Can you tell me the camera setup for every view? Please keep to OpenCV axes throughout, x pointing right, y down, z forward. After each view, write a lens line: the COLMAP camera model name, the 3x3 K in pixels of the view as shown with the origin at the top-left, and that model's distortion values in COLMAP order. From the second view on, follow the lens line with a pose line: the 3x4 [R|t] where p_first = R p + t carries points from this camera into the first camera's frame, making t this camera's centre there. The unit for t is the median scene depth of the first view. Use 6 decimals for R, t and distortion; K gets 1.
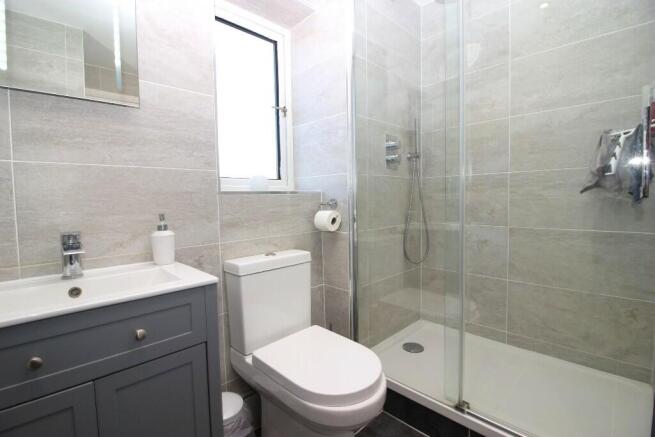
lens RADIAL K [[302.3, 0, 323.9], [0, 302.3, 213.3], [0, 0, 1]] dist [0.002616, -0.016217]
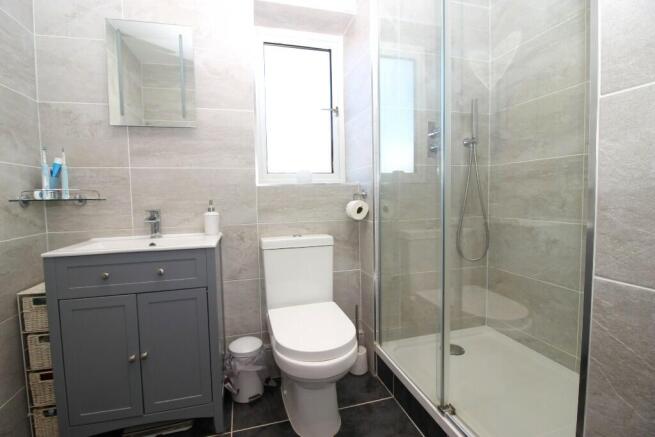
lens RADIAL K [[302.3, 0, 323.9], [0, 302.3, 213.3], [0, 0, 1]] dist [0.002616, -0.016217]
pose [[0.875461, 0.029468, -0.482390, 0.459689], [-0.020335, 0.999501, 0.024153, 0.013896], [0.482862, -0.011336, 0.875623, 0.000912]]
